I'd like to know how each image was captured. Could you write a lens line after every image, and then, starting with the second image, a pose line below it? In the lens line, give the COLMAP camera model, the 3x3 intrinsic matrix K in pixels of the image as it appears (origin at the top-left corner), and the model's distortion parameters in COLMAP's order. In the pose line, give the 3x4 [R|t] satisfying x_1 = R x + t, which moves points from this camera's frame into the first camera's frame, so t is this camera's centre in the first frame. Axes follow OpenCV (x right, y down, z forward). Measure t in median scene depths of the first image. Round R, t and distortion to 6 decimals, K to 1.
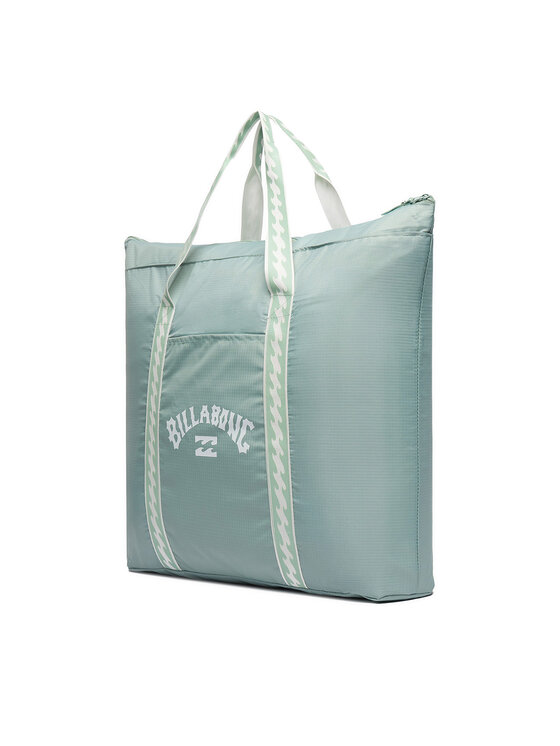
lens RADIAL K [[1135.7, 0, 280.0], [0, 1135.7, 373.0], [0, 0, 1]] dist [-0.010856, -0.015411]
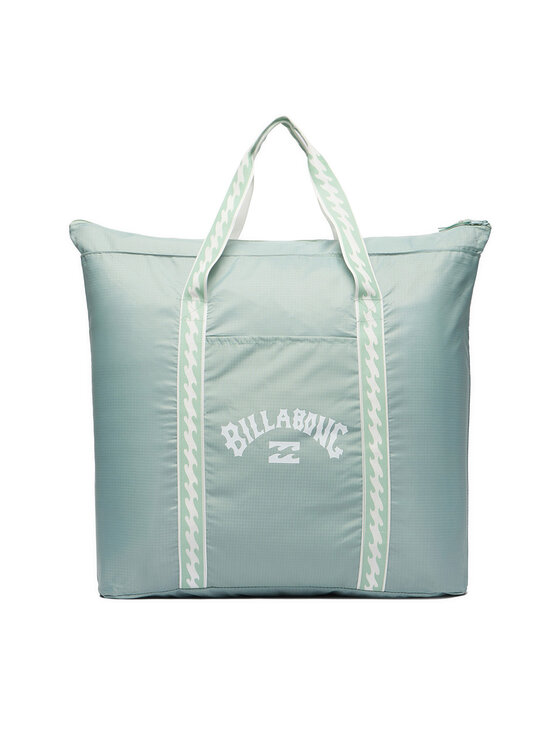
lens RADIAL K [[1135.7, 0, 280.0], [0, 1135.7, 373.0], [0, 0, 1]] dist [-0.010856, -0.015411]
pose [[0.764152, 0.027624, 0.644445, -0.691060], [-0.017182, 0.999600, -0.022475, 0.020021], [-0.644808, 0.006102, 0.764320, 0.282101]]
